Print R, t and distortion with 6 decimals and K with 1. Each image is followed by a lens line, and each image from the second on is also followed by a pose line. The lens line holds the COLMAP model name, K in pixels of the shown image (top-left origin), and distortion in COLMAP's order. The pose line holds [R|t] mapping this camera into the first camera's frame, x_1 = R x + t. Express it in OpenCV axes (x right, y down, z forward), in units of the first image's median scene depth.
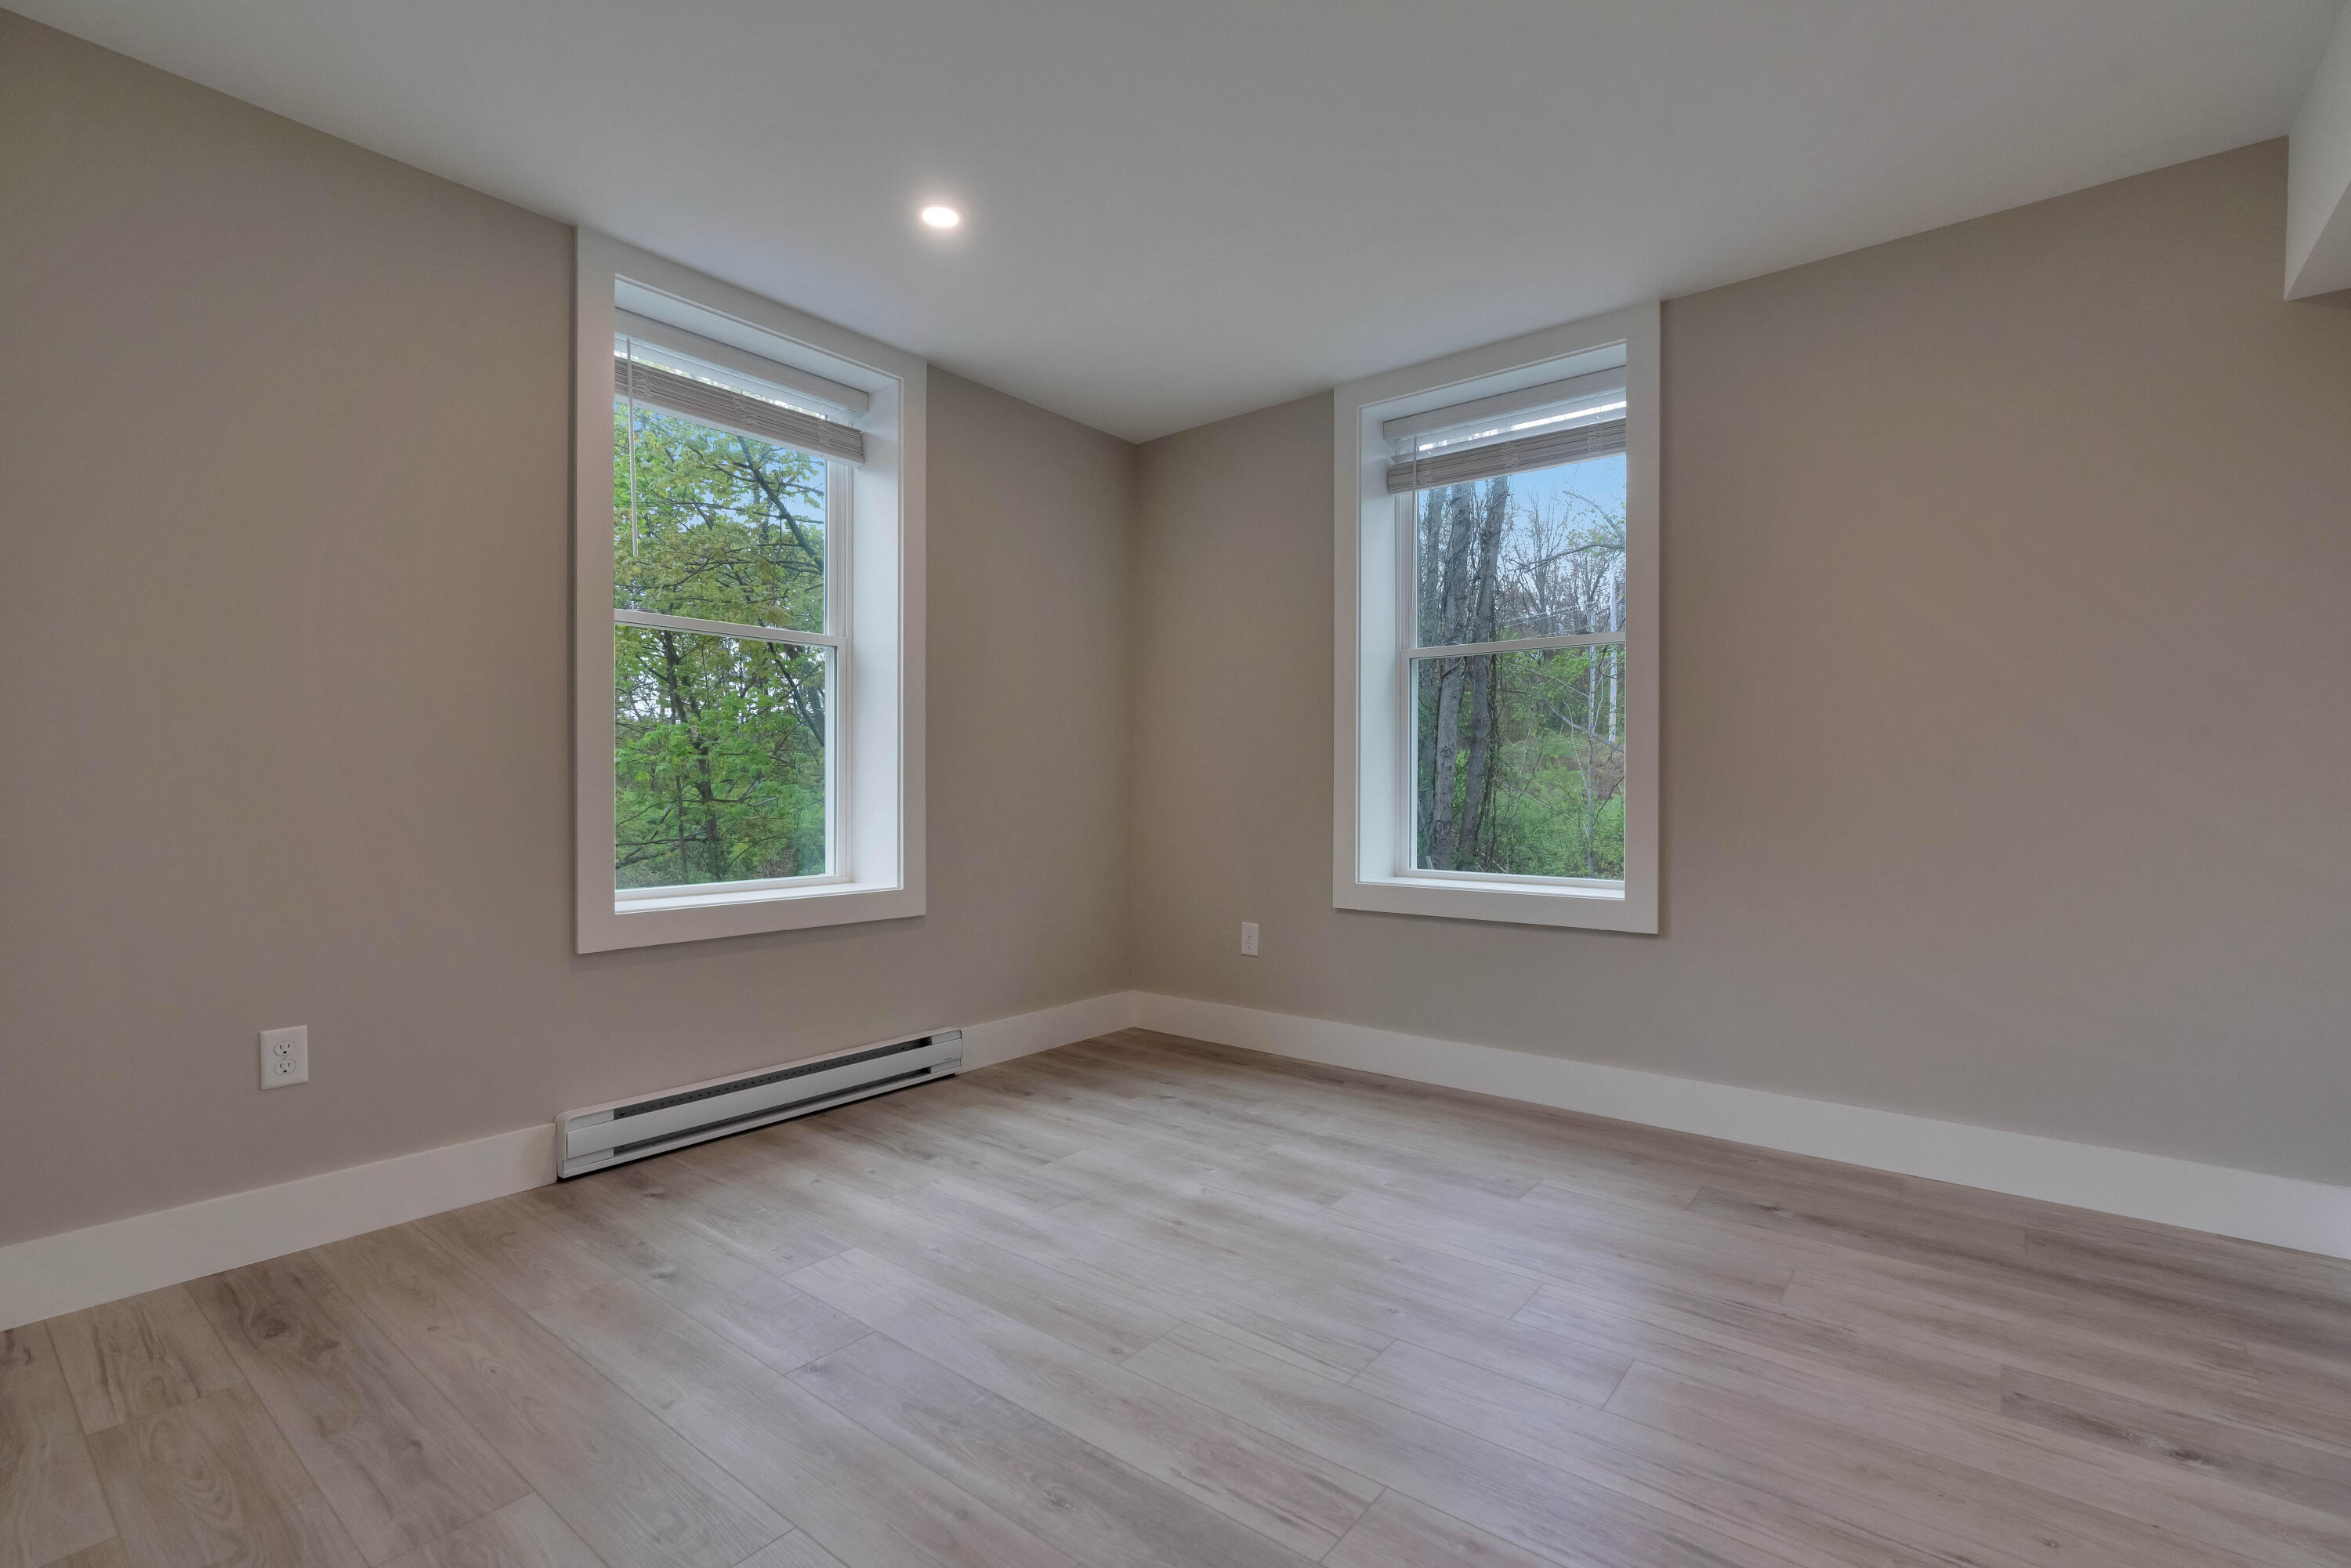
lens RADIAL K [[1058.7, 0, 1174.2], [0, 1058.7, 765.3], [0, 0, 1]] dist [-0.003027, 0.001573]
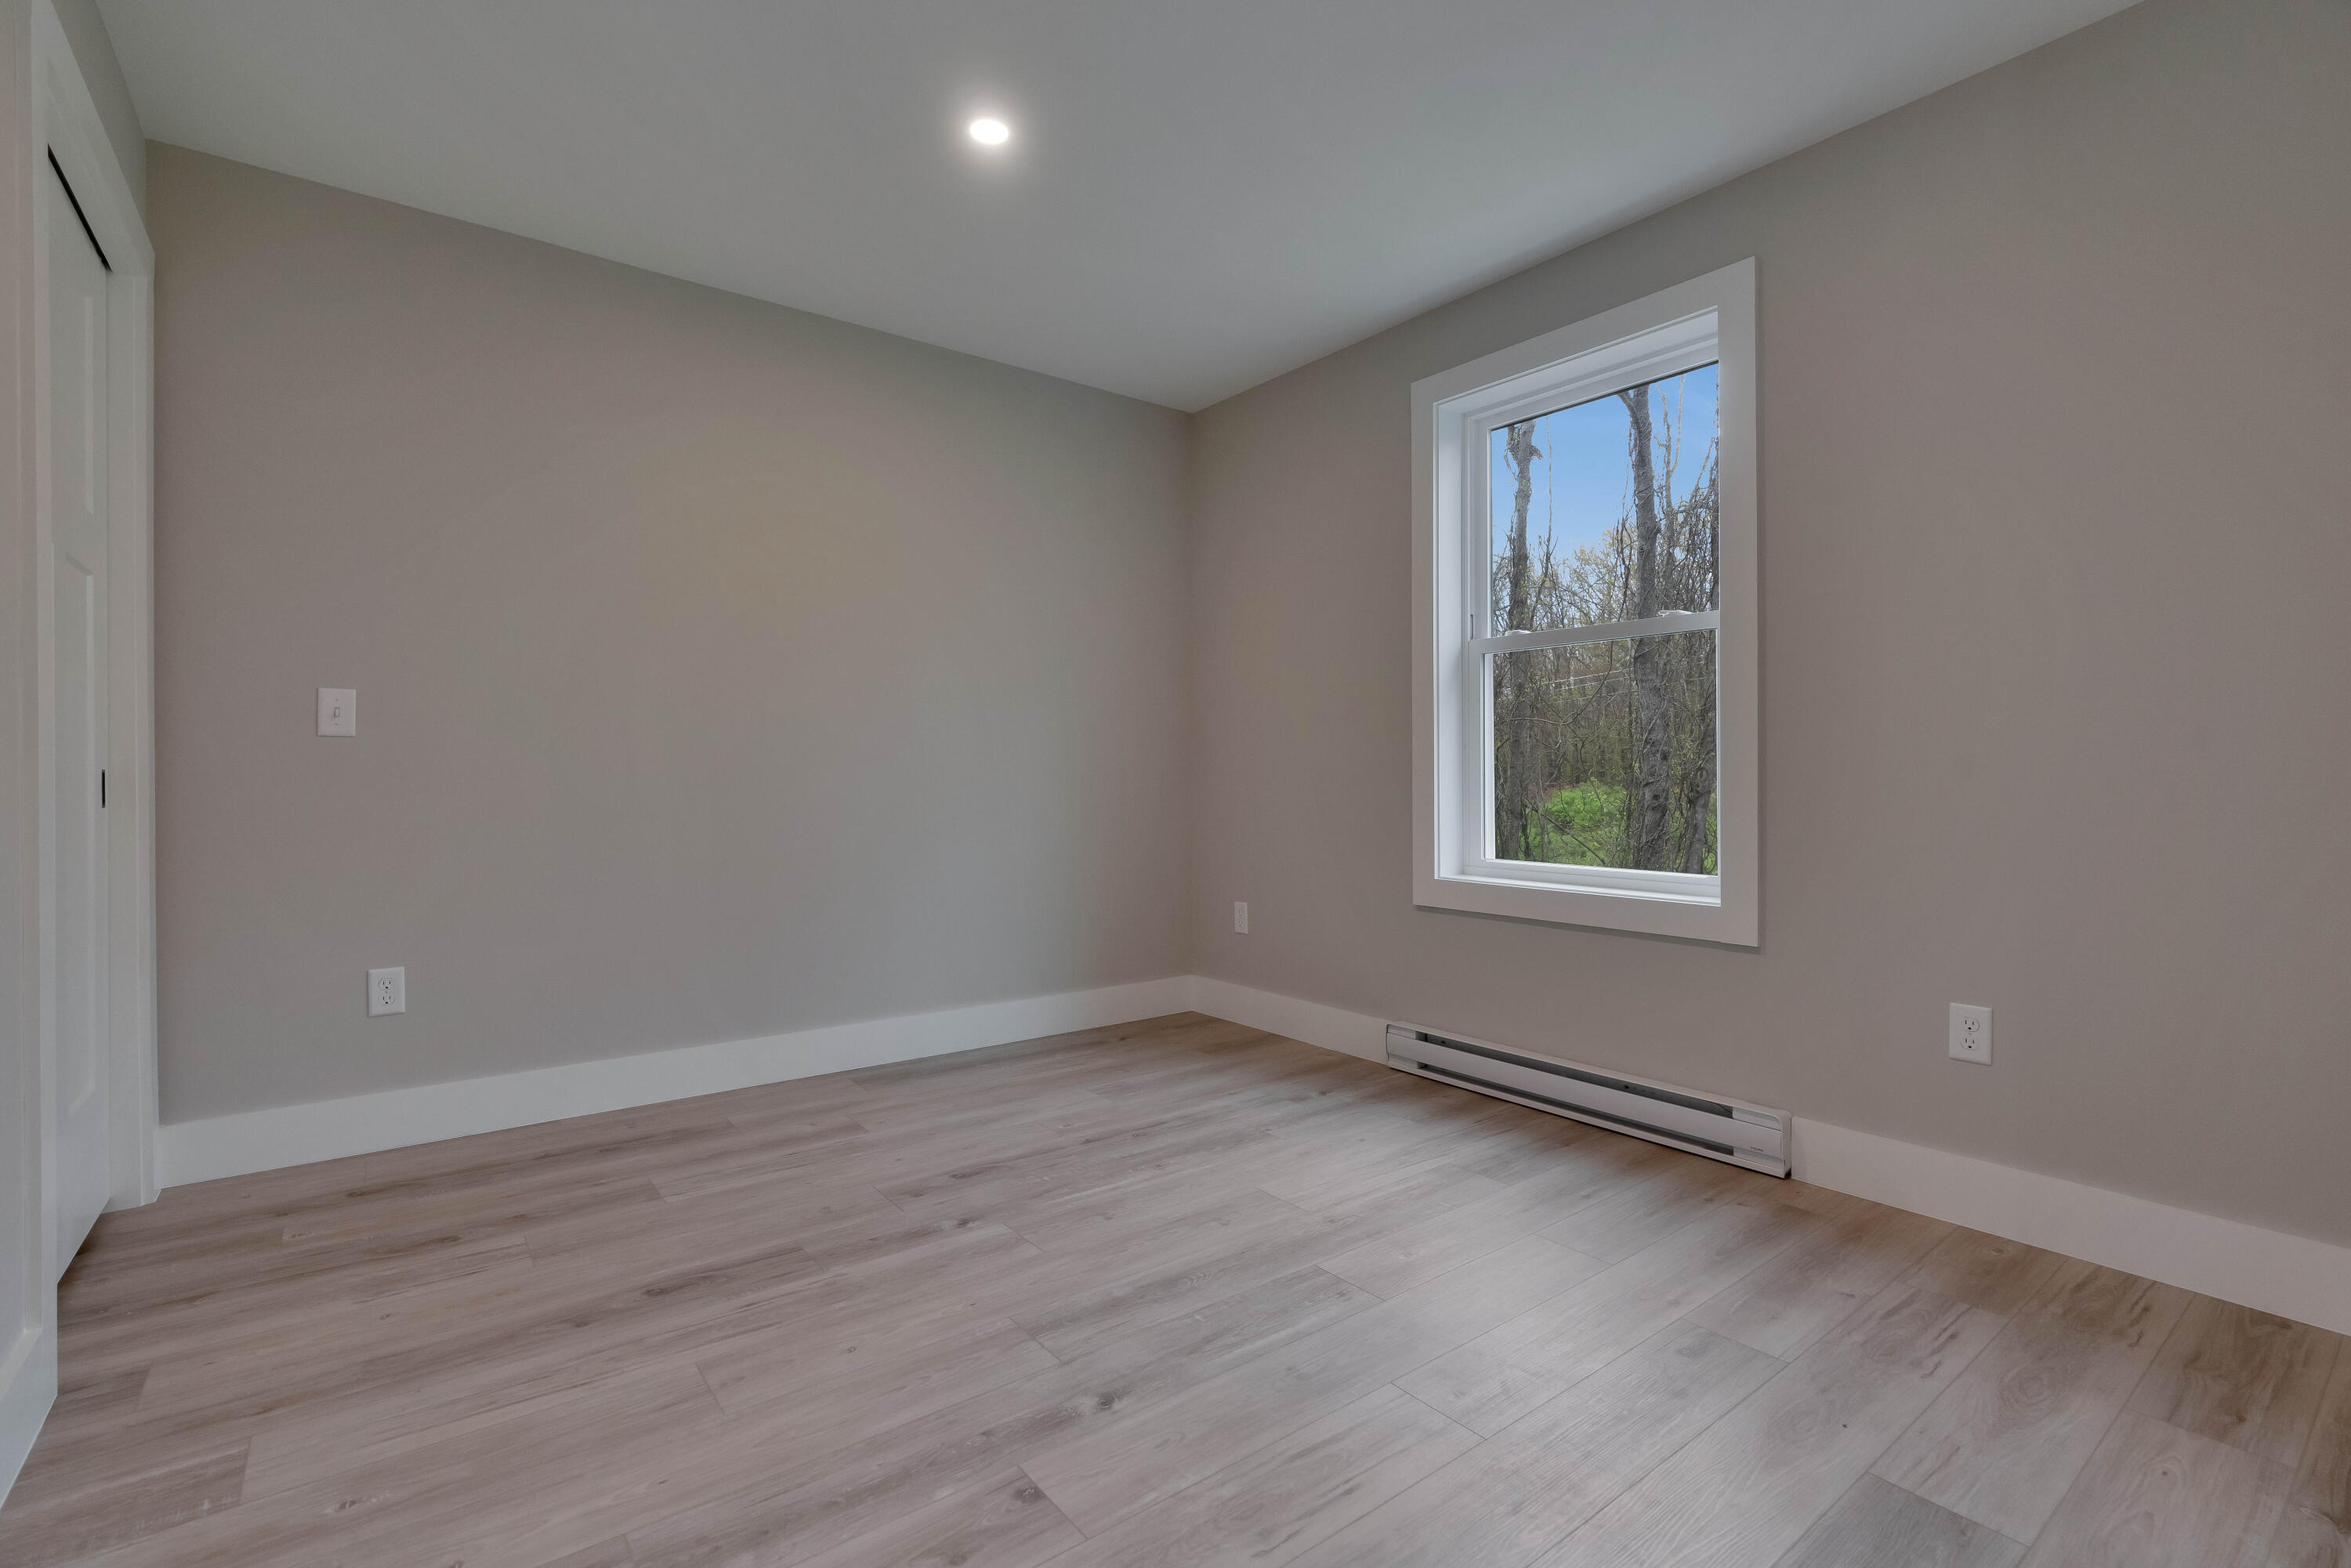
lens RADIAL K [[1058.7, 0, 1183.5], [0, 1058.7, 784.4], [0, 0, 1]] dist [-0.003027, 0.001573]
pose [[-0.254599, 0.000068, -0.967047, 0.659654], [0.025426, 0.999655, -0.006624, 0.032498], [0.966712, -0.026275, -0.254513, 0.943128]]
